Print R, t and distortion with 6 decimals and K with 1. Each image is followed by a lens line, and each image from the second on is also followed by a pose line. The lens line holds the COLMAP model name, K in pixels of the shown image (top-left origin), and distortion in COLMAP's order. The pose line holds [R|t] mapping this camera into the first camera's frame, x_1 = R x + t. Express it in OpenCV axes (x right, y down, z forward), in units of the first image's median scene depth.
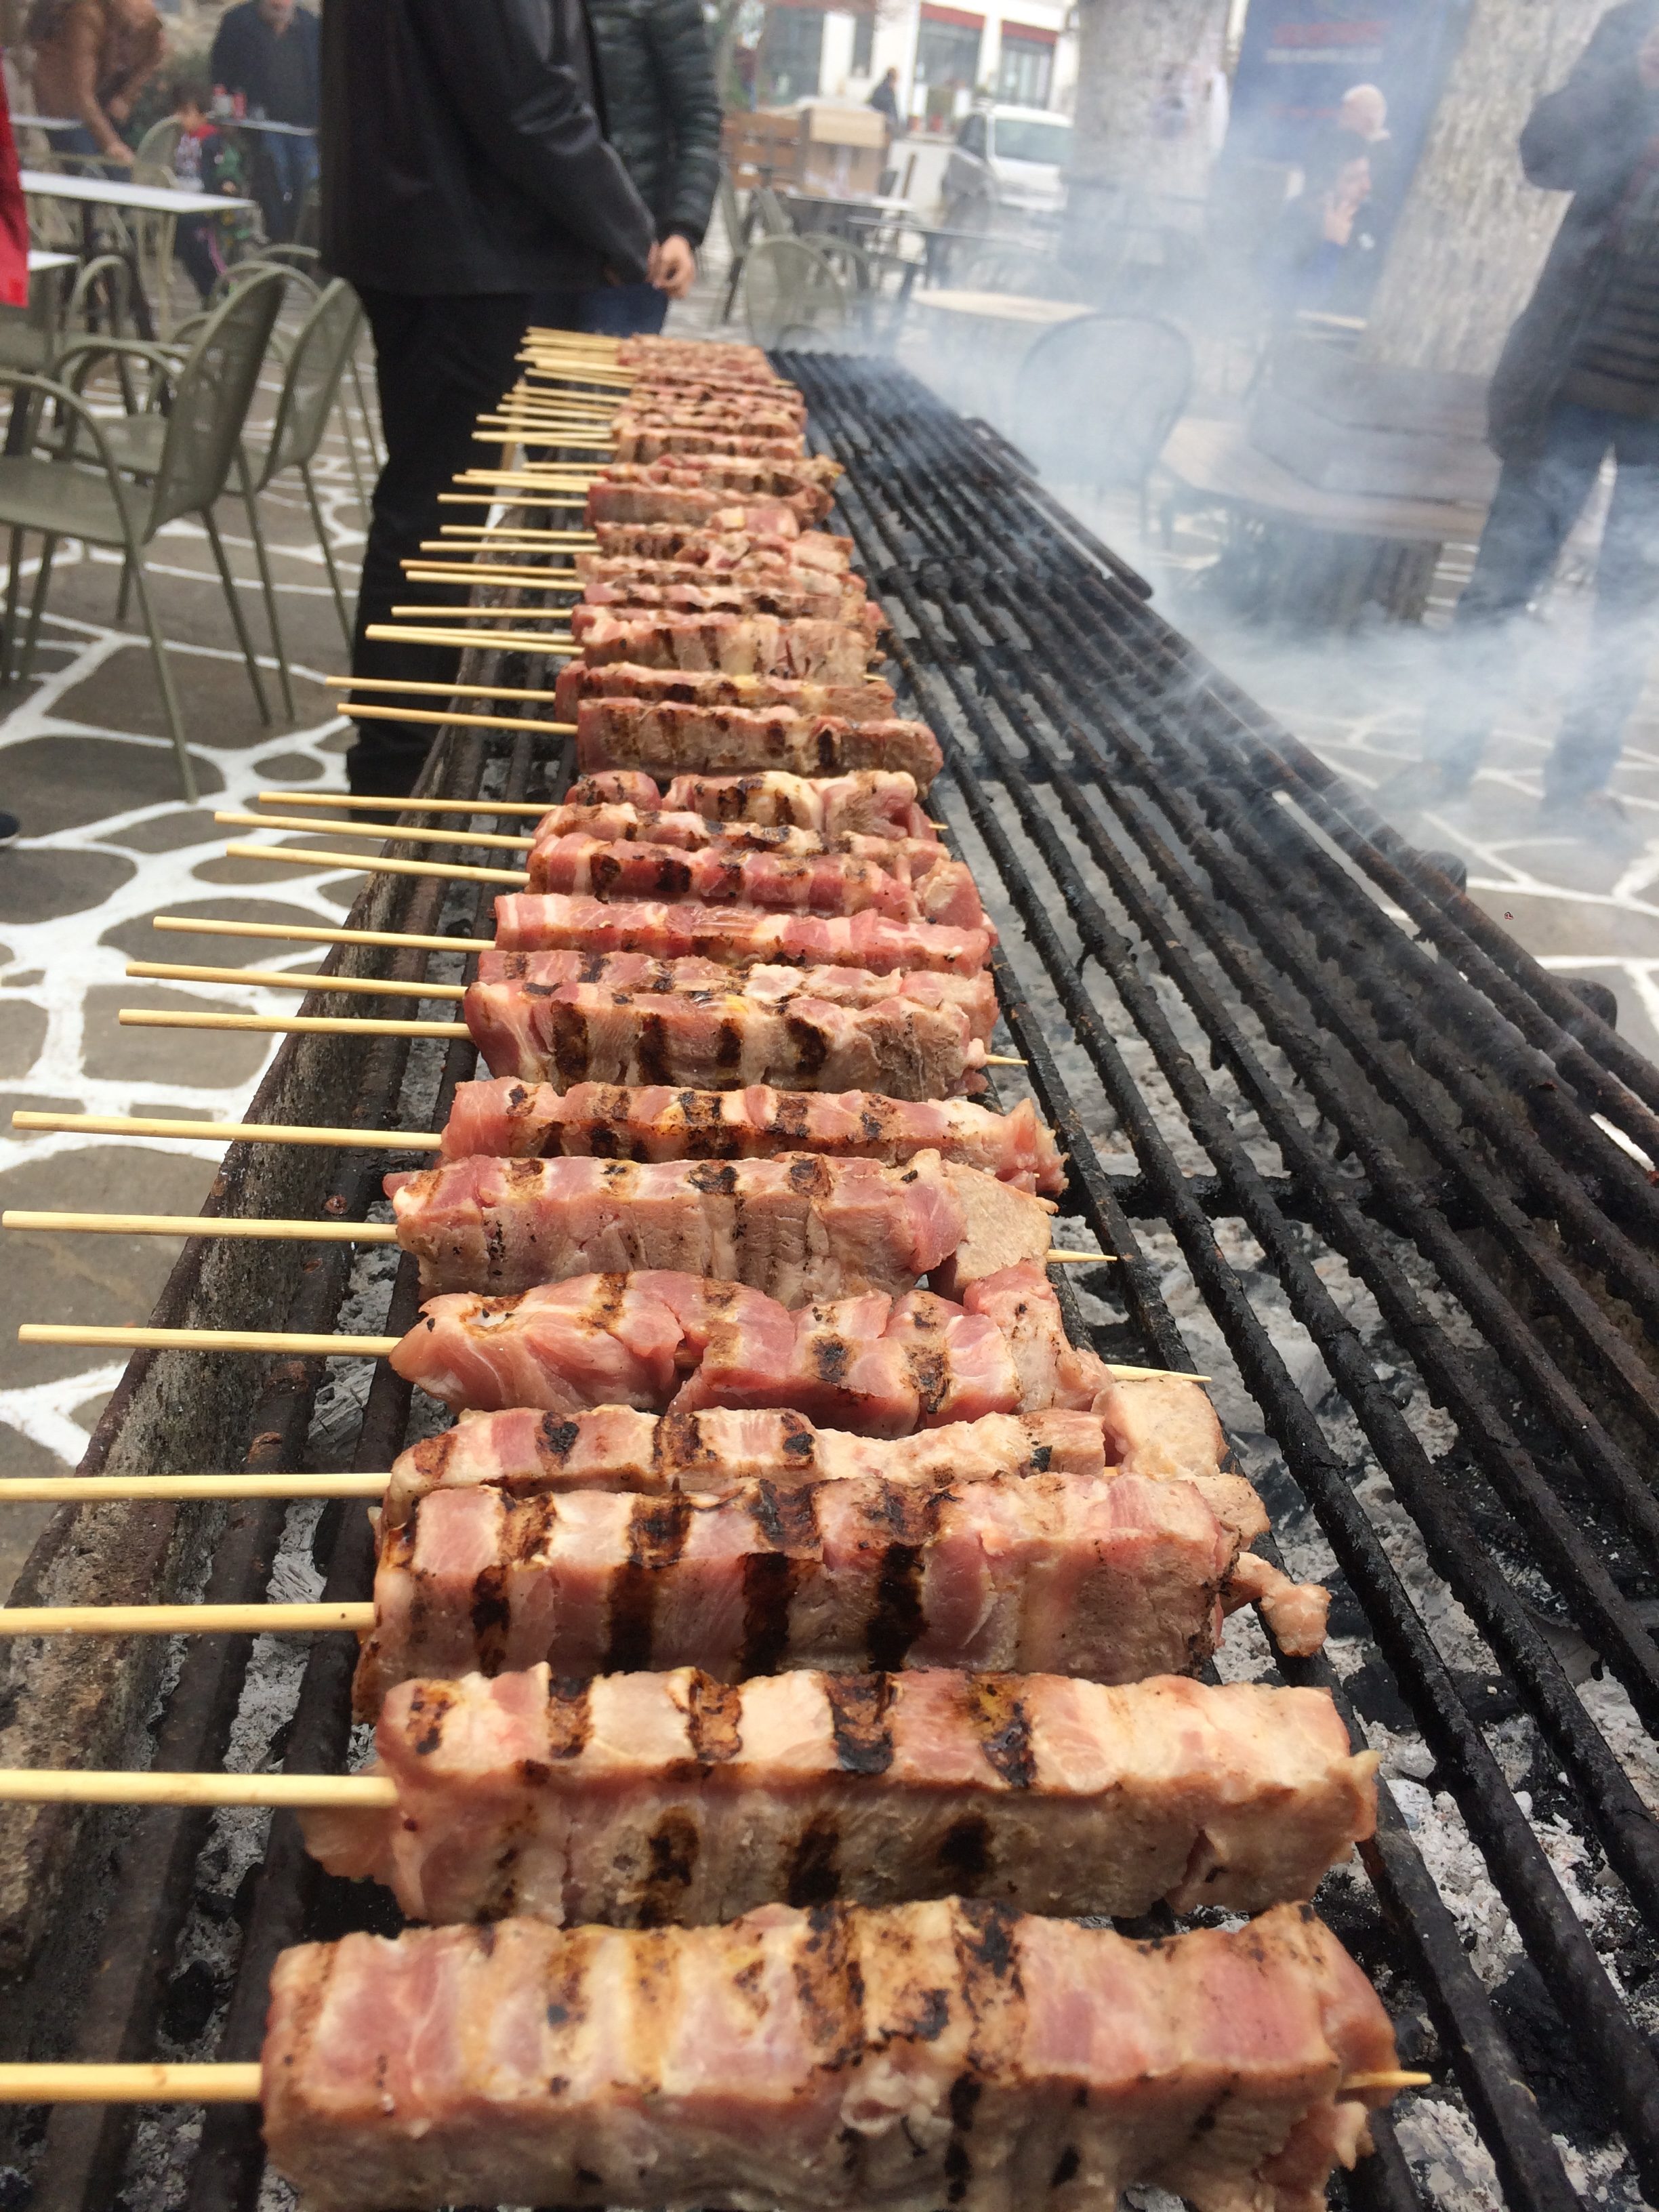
lens RADIAL K [[2003.2, 0, 829.5], [0, 2003.2, 1106.0], [0, 0, 1]] dist [0.094701, -0.141867]
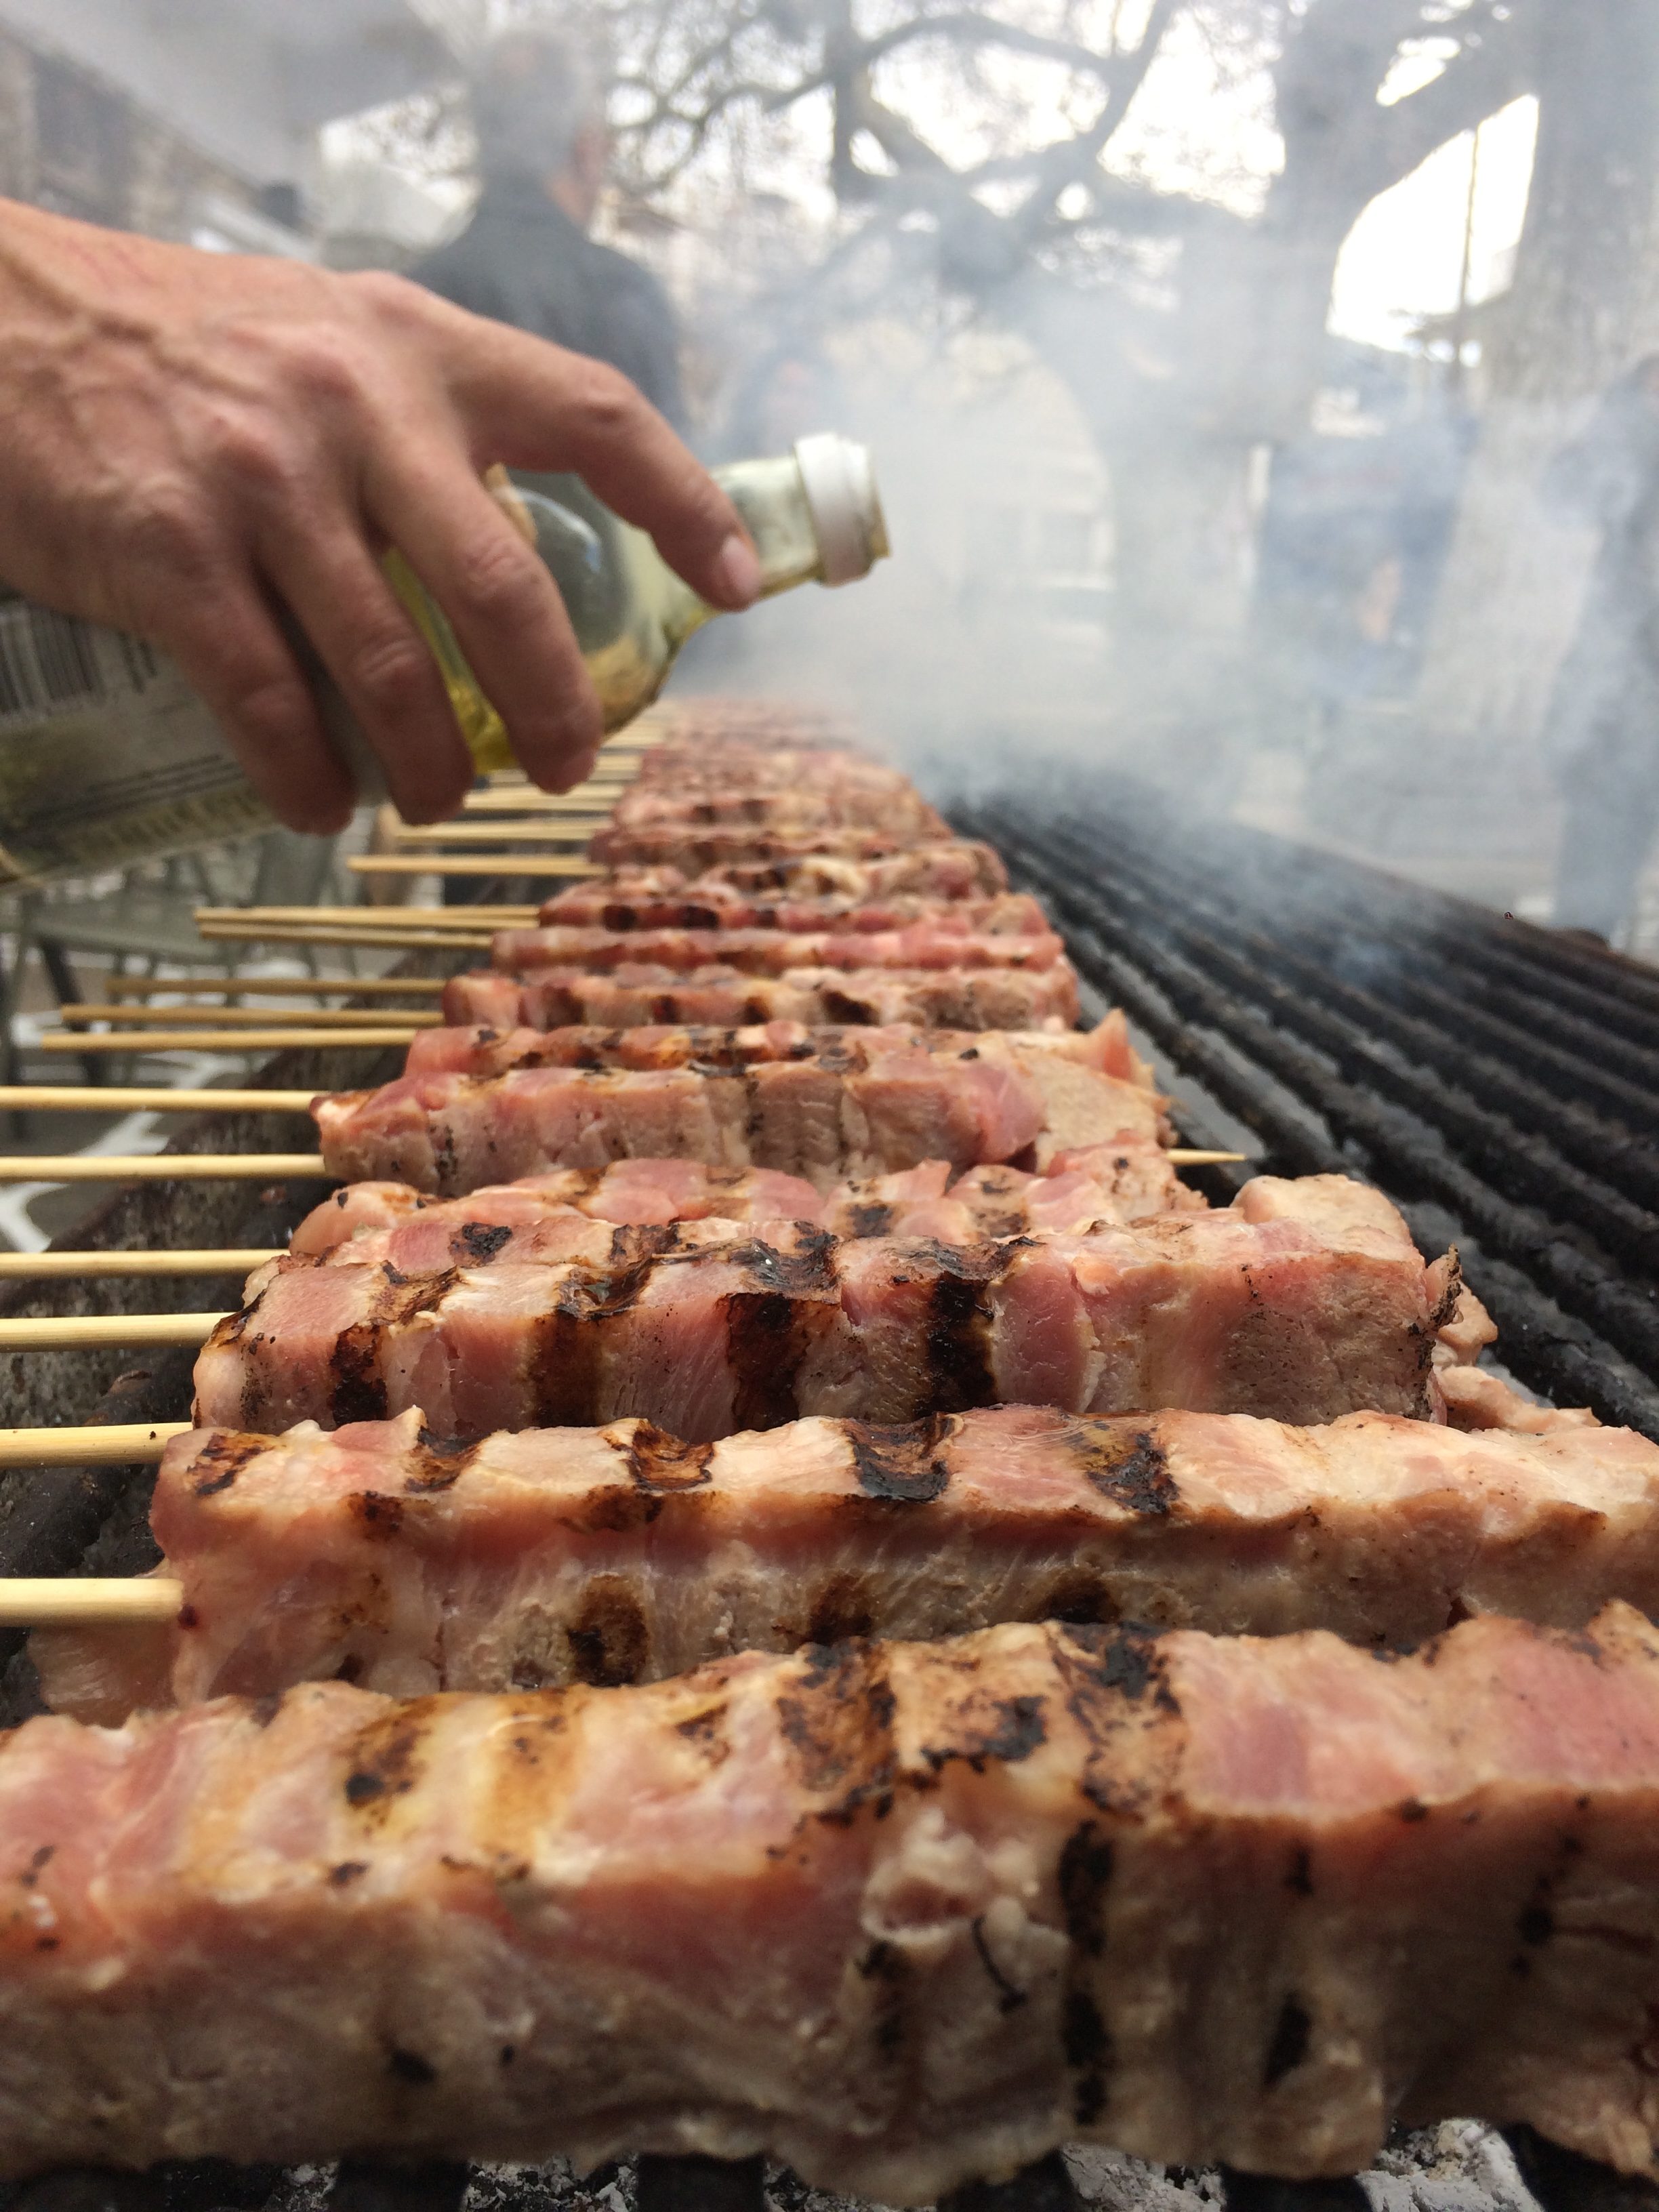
lens RADIAL K [[2003.2, 0, 829.5], [0, 2003.2, 1106.0], [0, 0, 1]] dist [0.094701, -0.141867]
pose [[0.996681, -0.066779, -0.046553, 0.031340], [0.054926, 0.973751, -0.220890, 0.340072], [0.060082, 0.217600, 0.974187, 0.353088]]
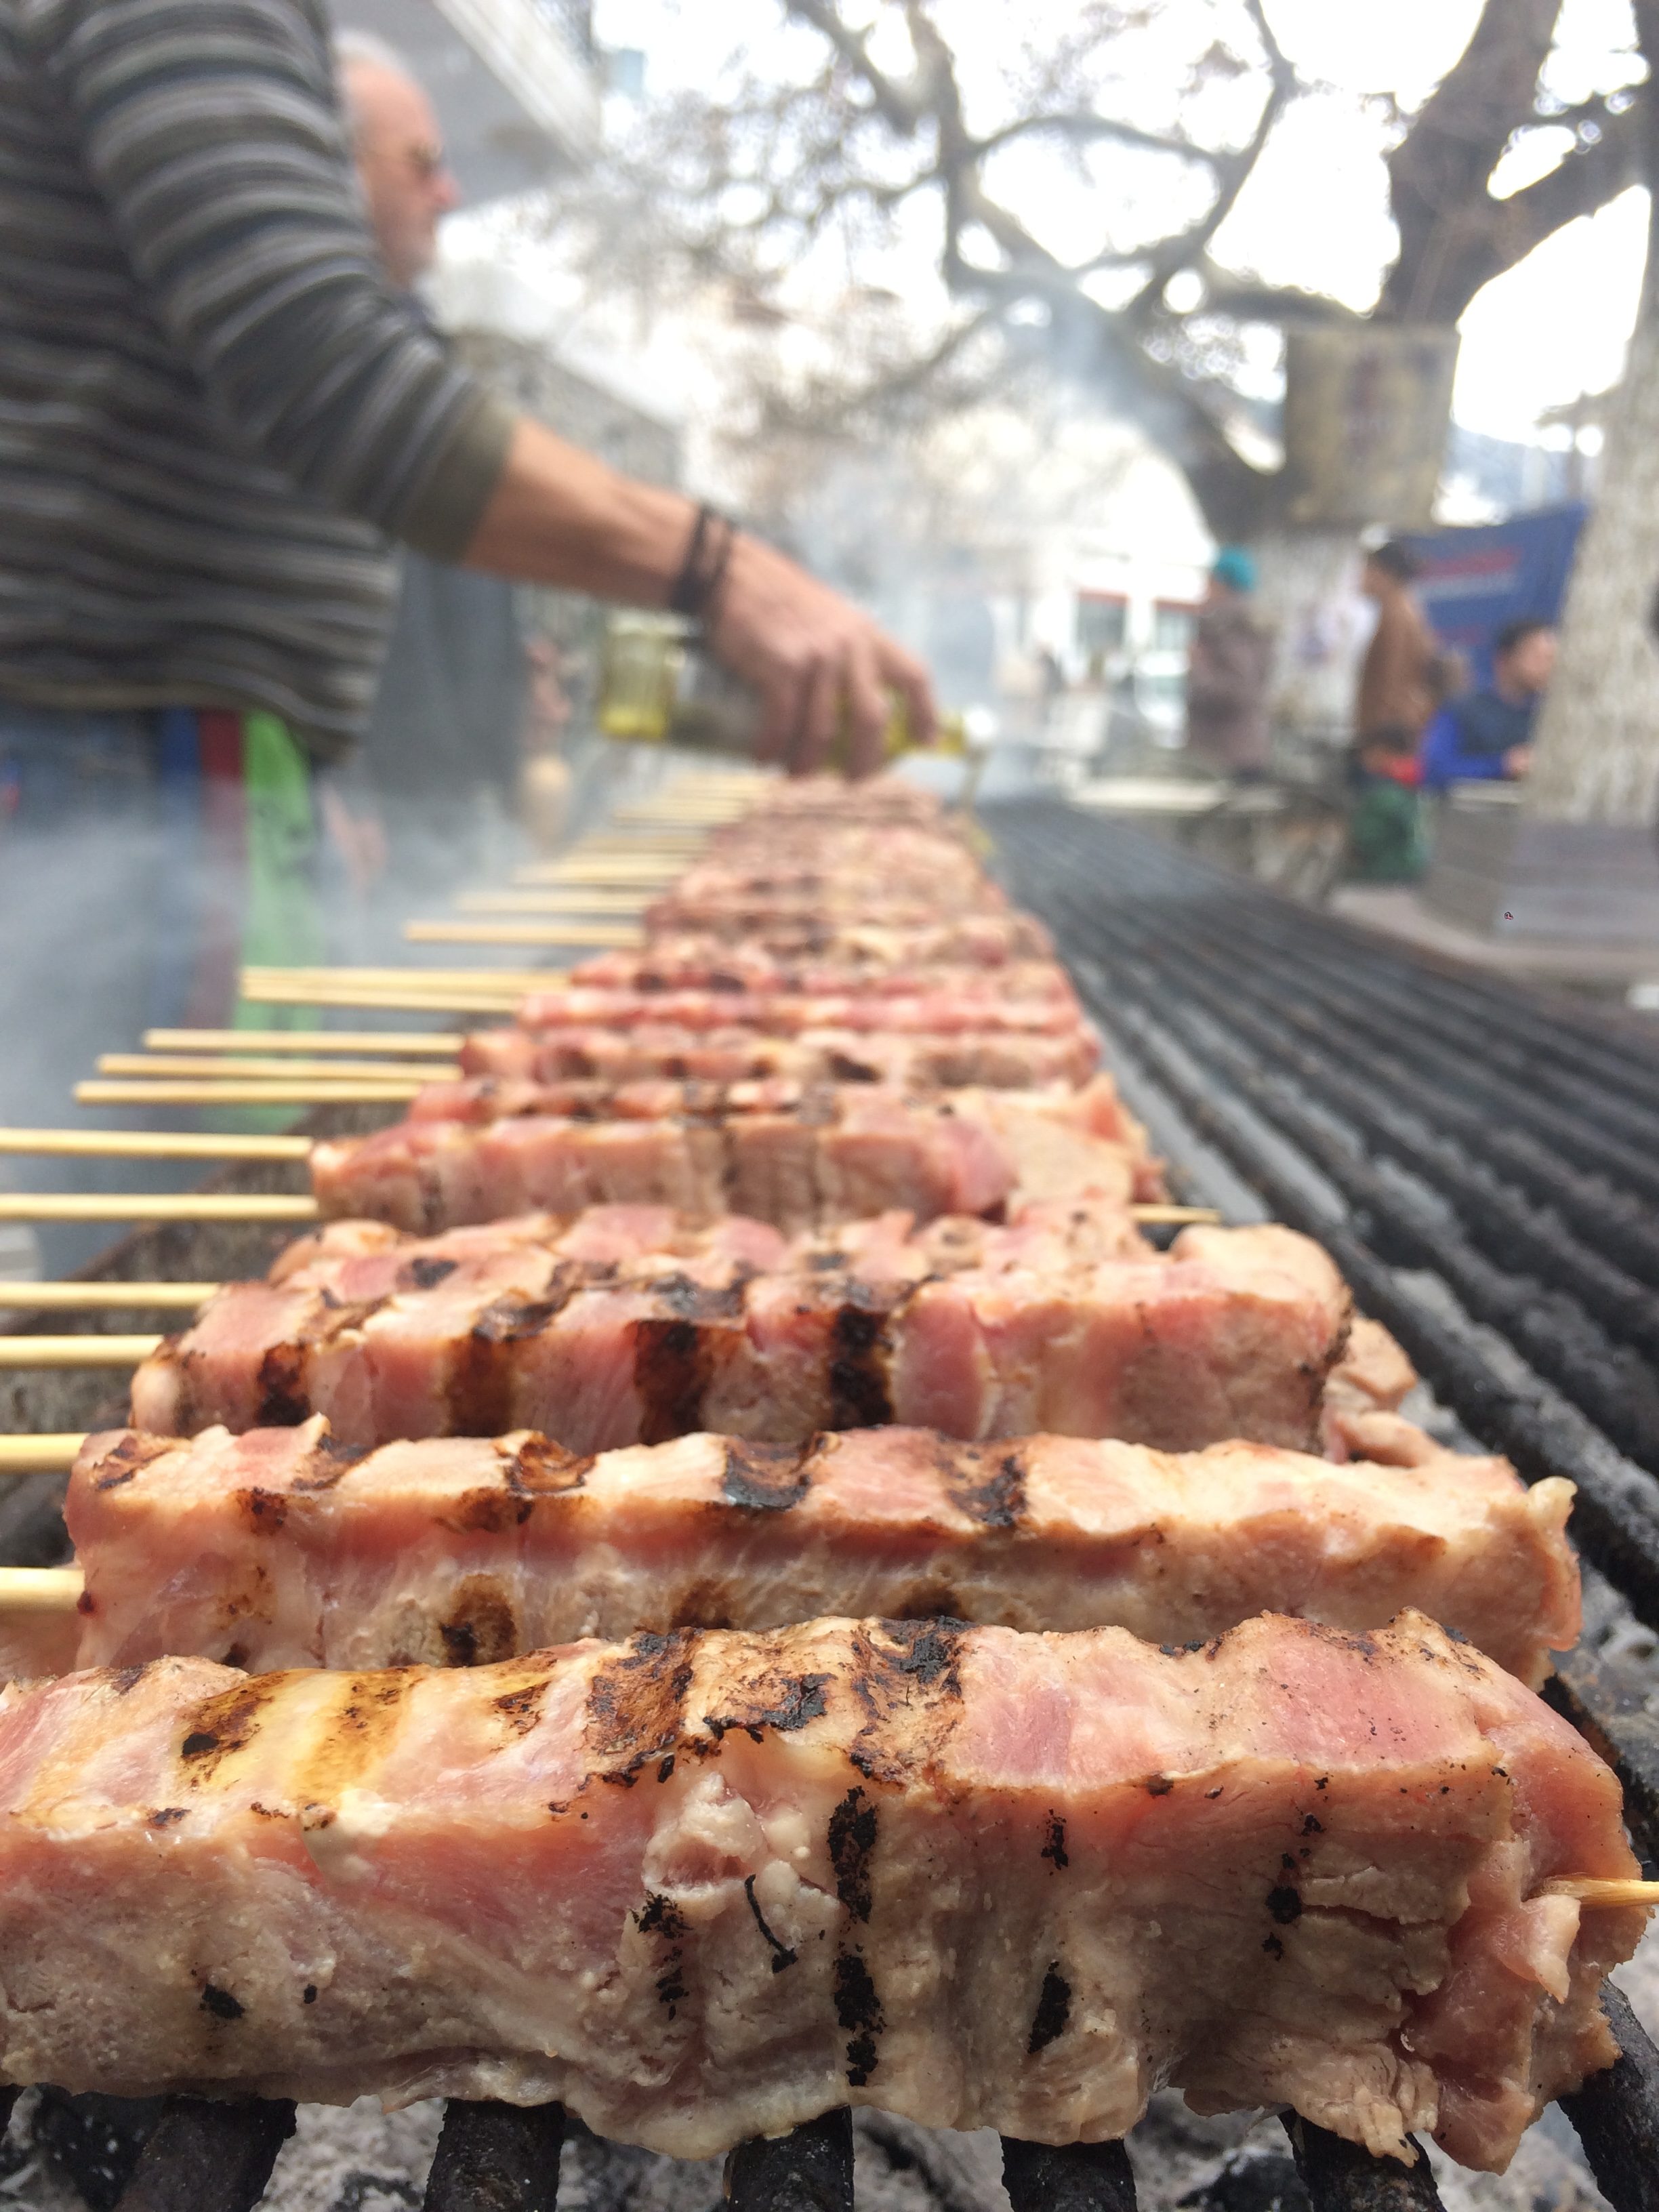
lens RADIAL K [[2032.1, 0, 829.5], [0, 2032.1, 1106.0], [0, 0, 1]] dist [0.087308, -0.148037]
pose [[0.993974, -0.054965, -0.094836, 0.107435], [0.028133, 0.964132, -0.263929, 0.371537], [0.105941, 0.259671, 0.959868, 0.322944]]
